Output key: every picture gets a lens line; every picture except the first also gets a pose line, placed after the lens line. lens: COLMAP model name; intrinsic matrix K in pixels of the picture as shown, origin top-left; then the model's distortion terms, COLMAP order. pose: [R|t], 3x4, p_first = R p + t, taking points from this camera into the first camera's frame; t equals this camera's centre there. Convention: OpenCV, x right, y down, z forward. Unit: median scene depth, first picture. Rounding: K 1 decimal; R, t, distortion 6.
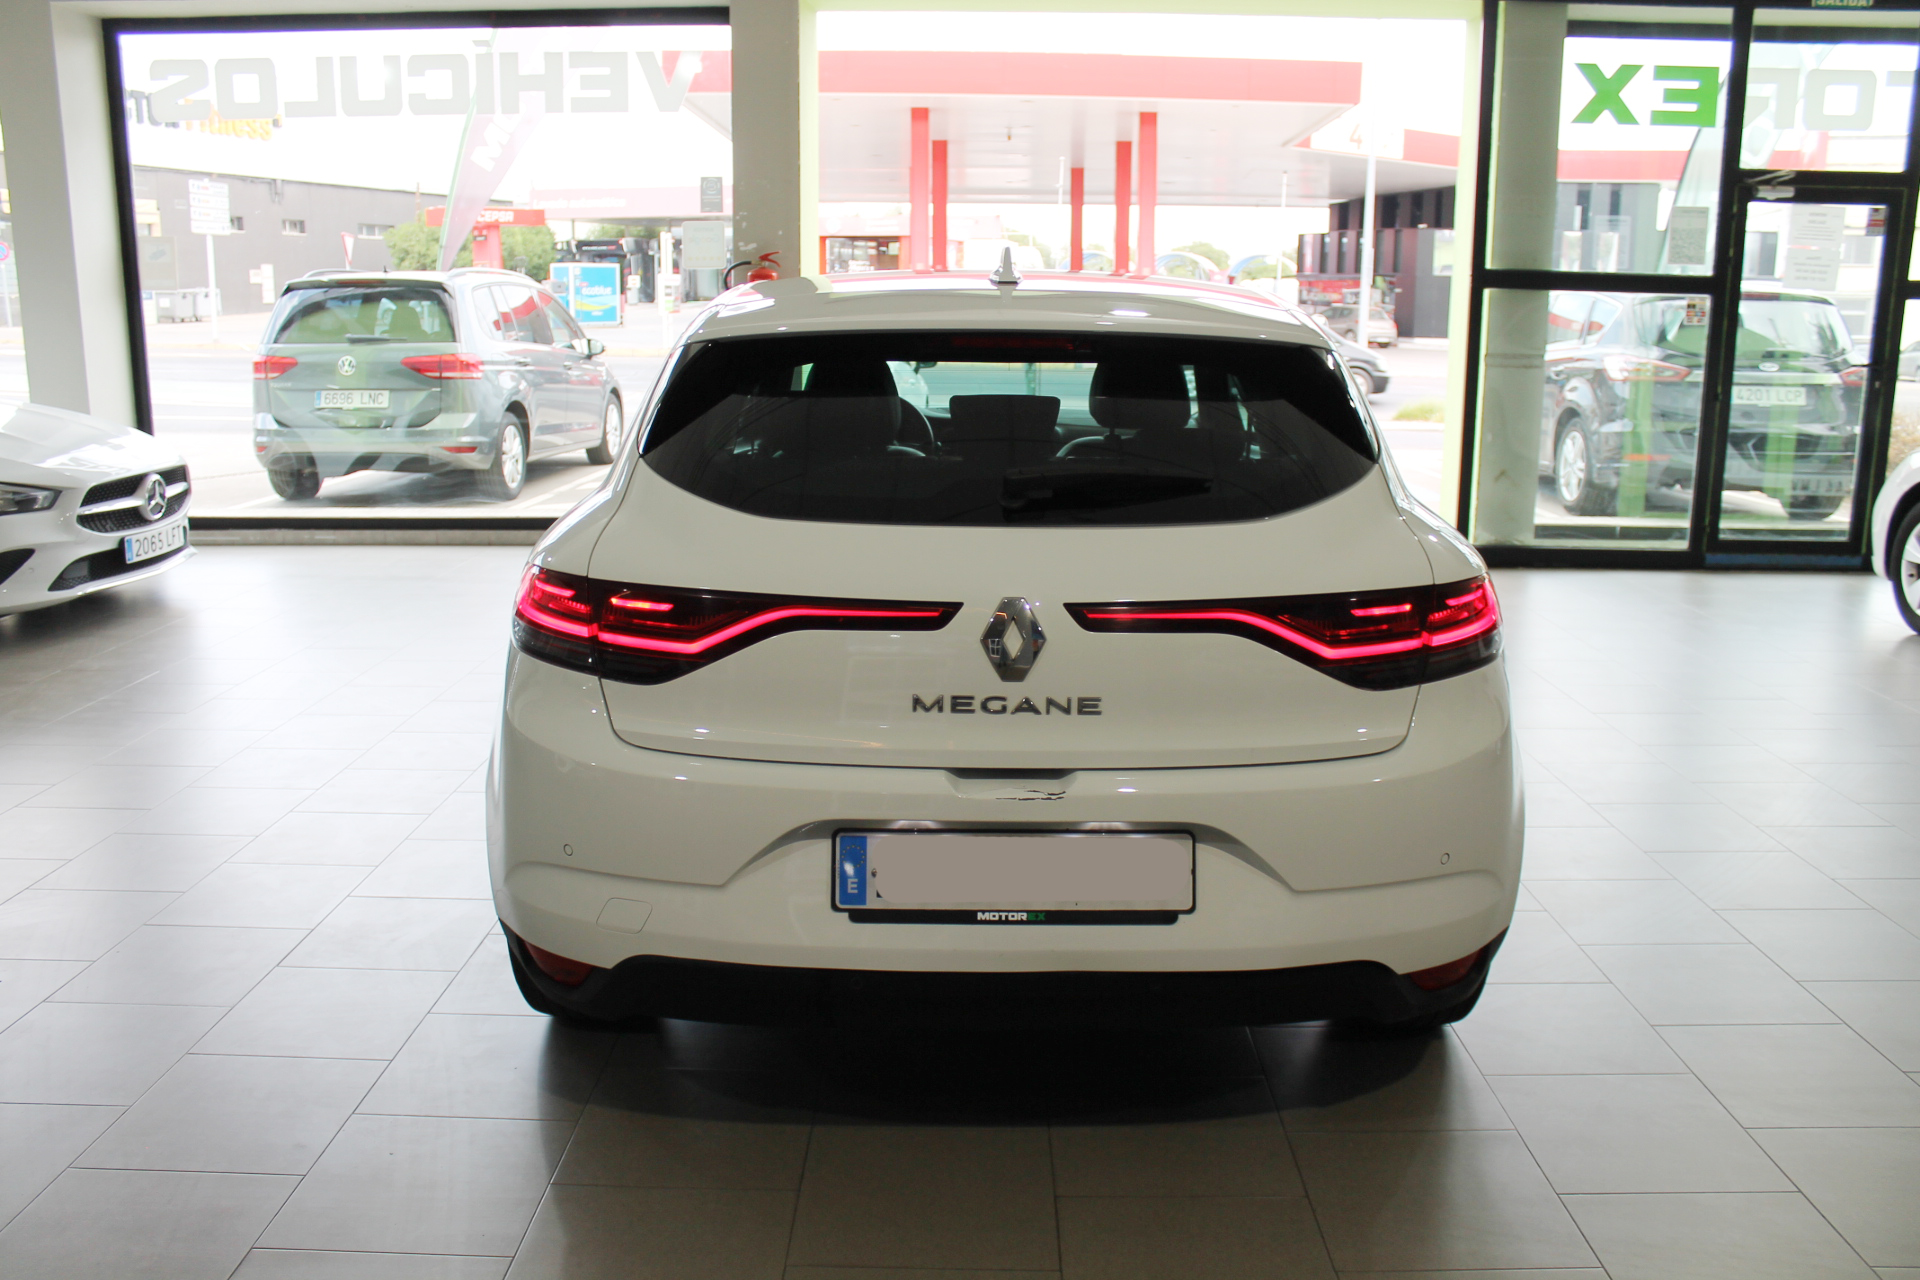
lens RADIAL K [[1572.9, 0, 944.5], [0, 1572.9, 651.0], [0, 0, 1]] dist [-0.170057, 0.155422]
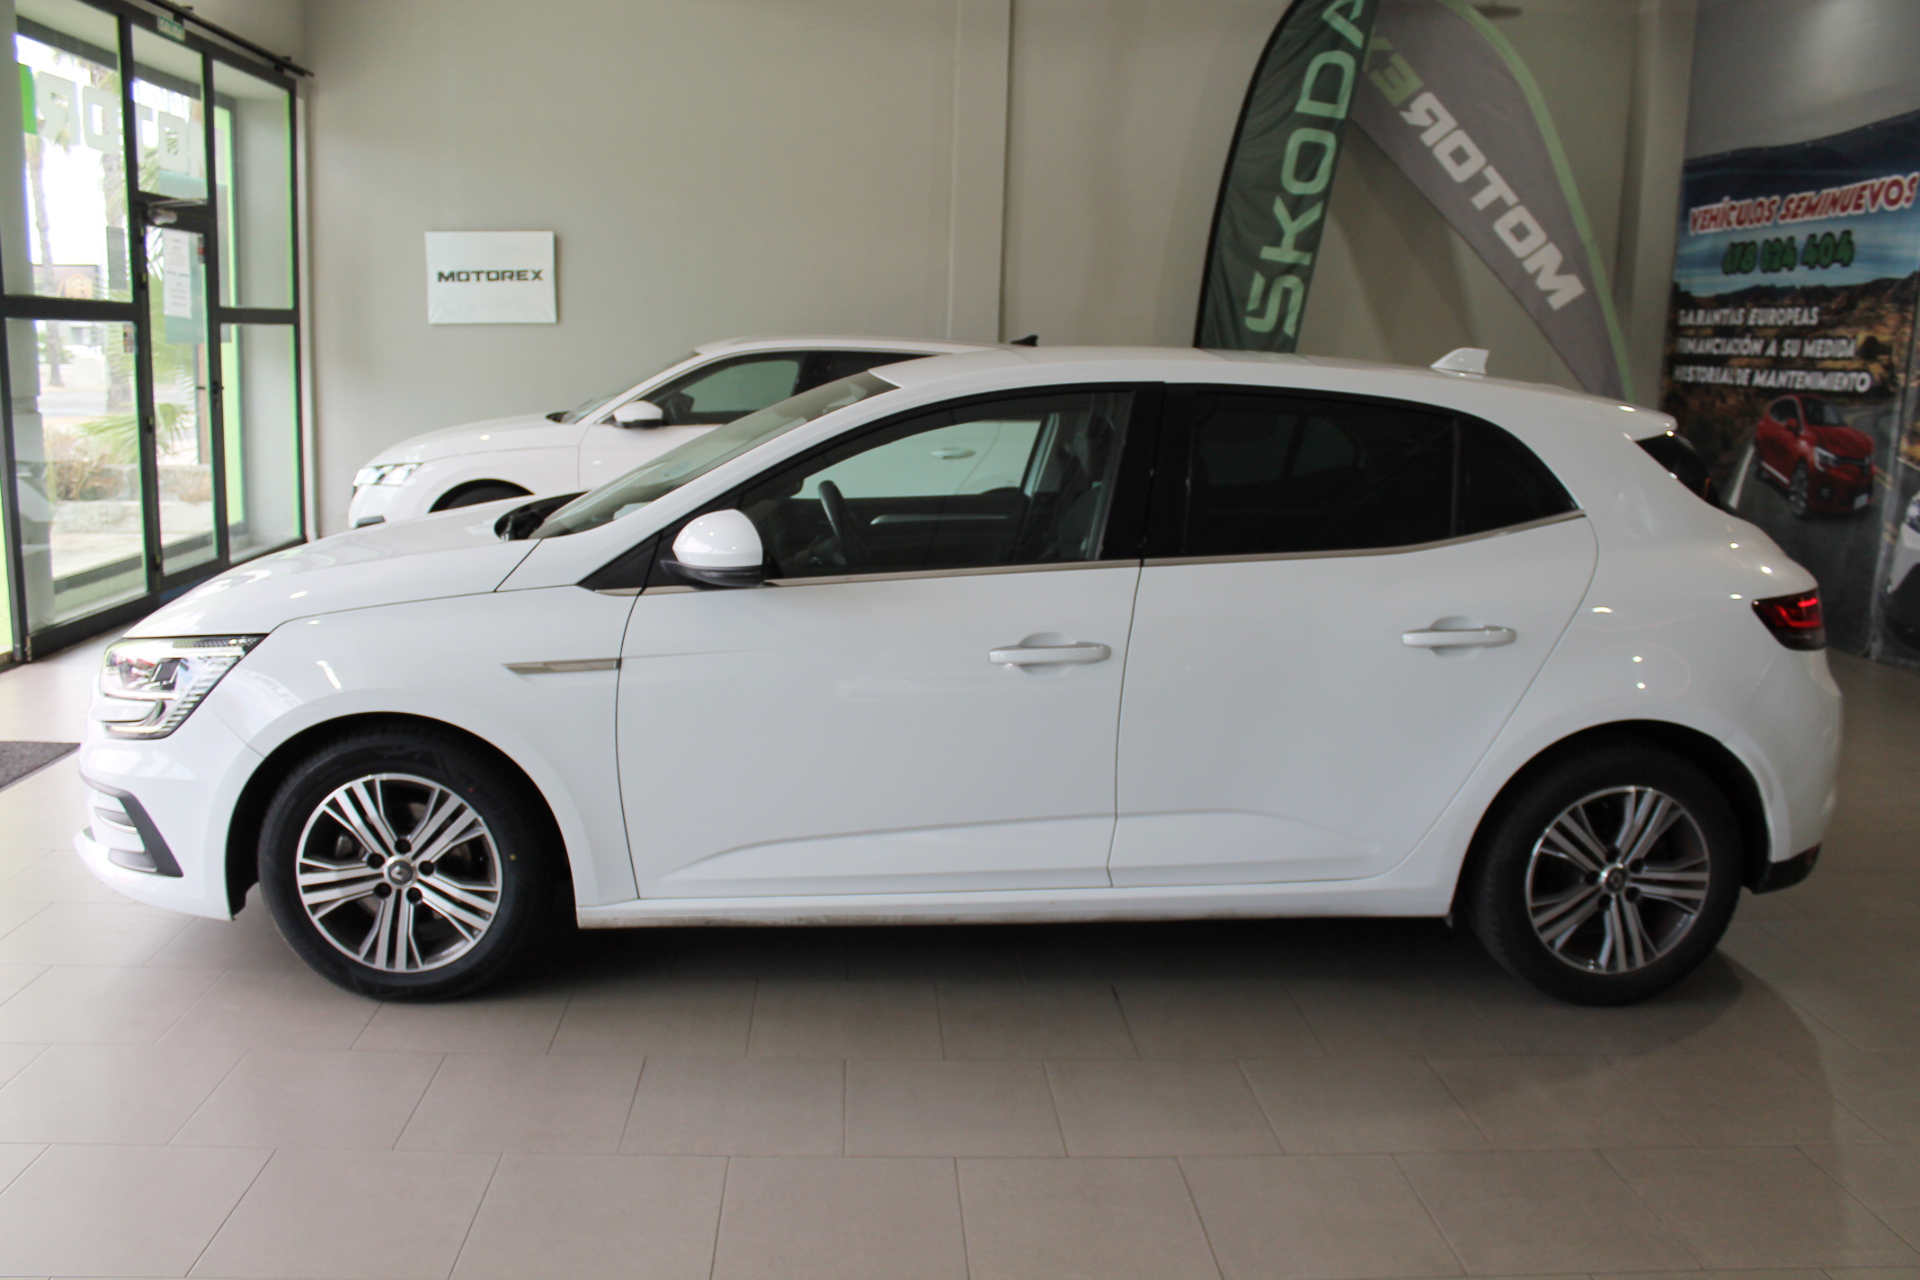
lens RADIAL K [[1586.5, 0, 960.0], [0, 1586.5, 640.0], [0, 0, 1]] dist [-0.174969, 0.149156]
pose [[-0.067051, -0.193885, 0.978730, -0.503734], [0.190707, 0.960362, 0.203311, -0.141284], [-0.979354, 0.200283, -0.027418, 0.569657]]
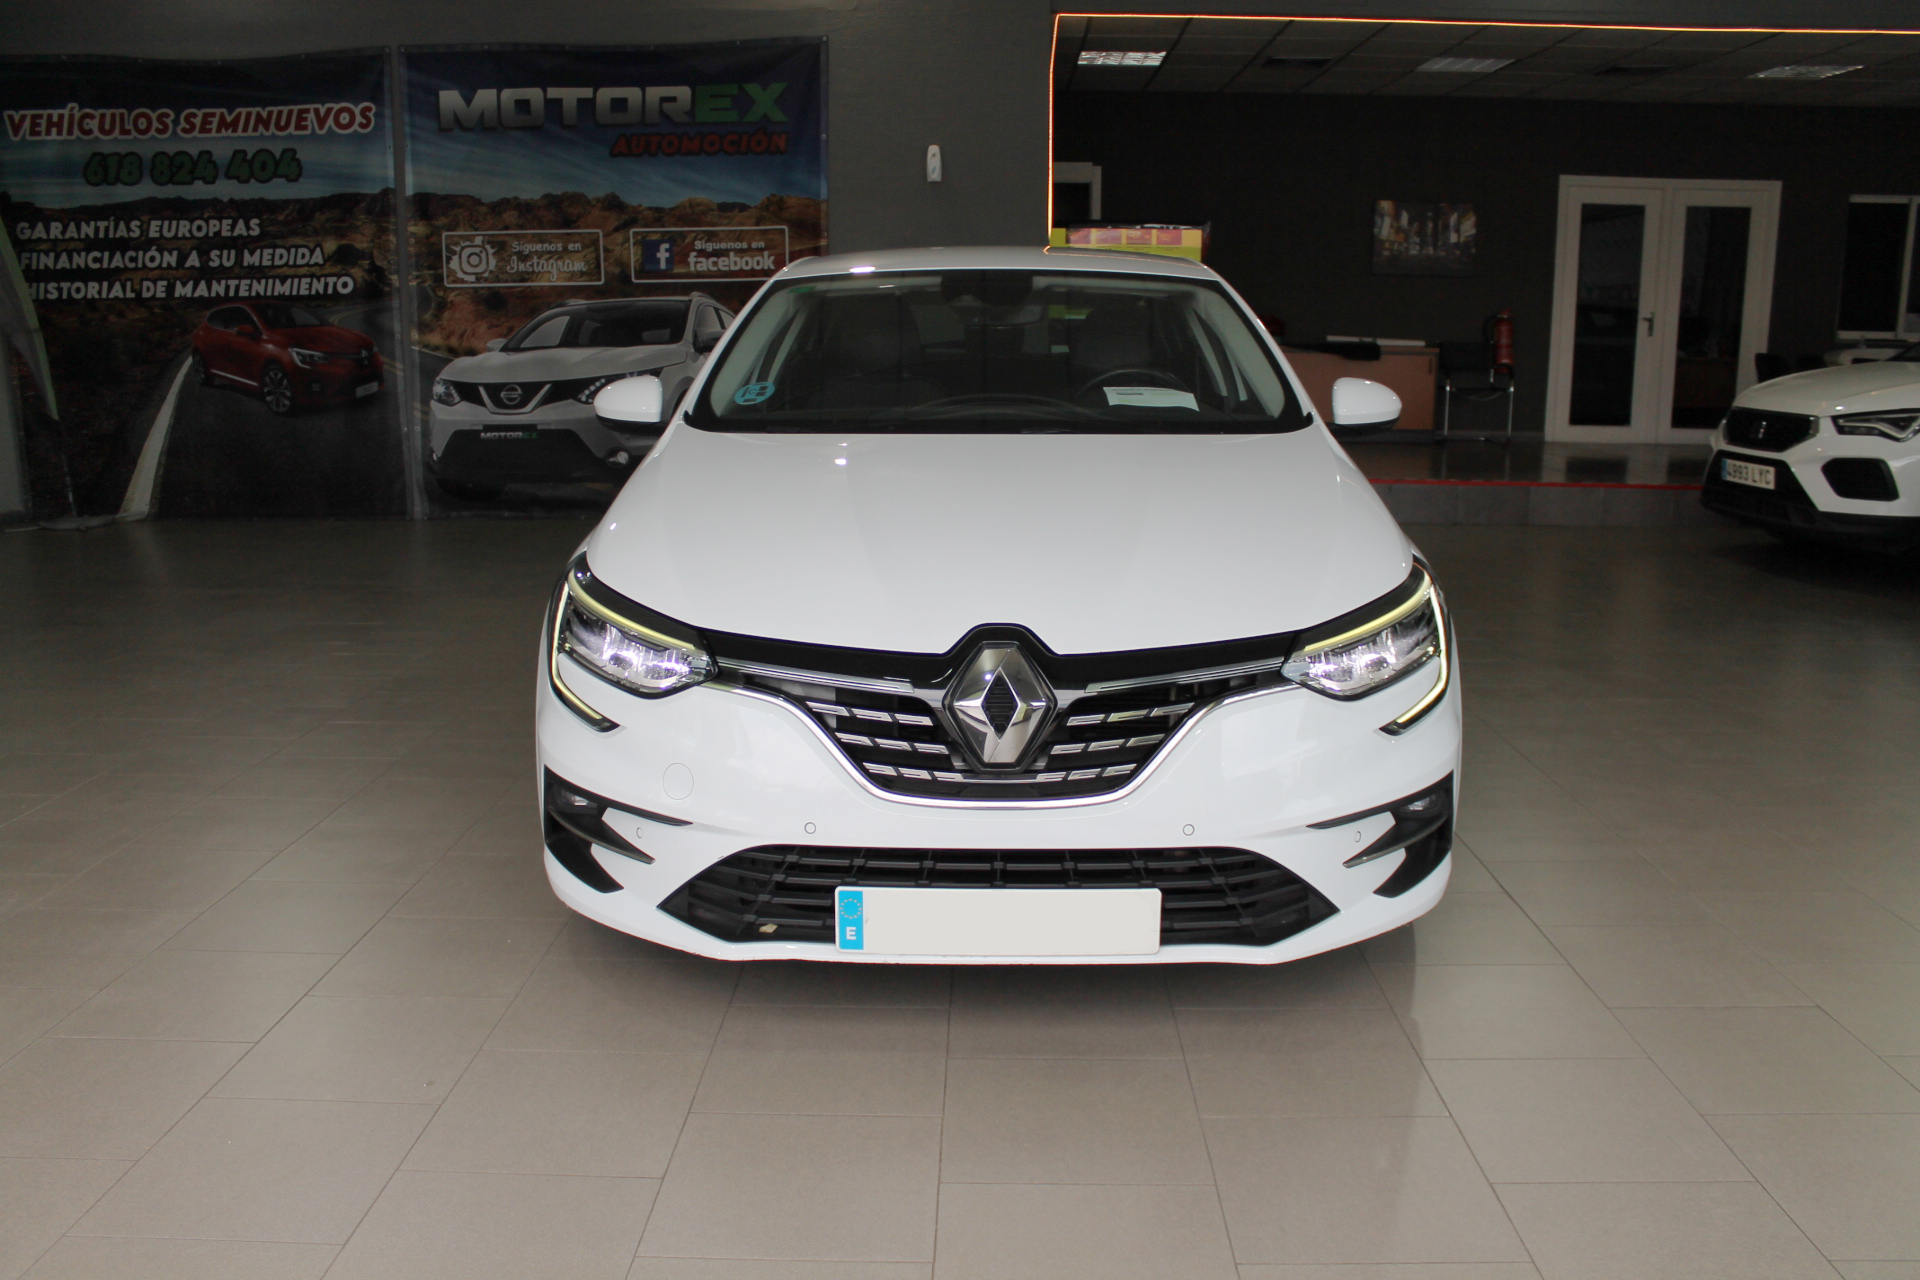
lens RADIAL K [[1586.5, 0, 960.0], [0, 1586.5, 640.0], [0, 0, 1]] dist [-0.174969, 0.149156]
pose [[-0.999949, -0.009840, 0.002103, 0.034593], [-0.008084, 0.910074, 0.414367, -0.230508], [-0.005991, 0.414329, -0.910107, 1.103348]]
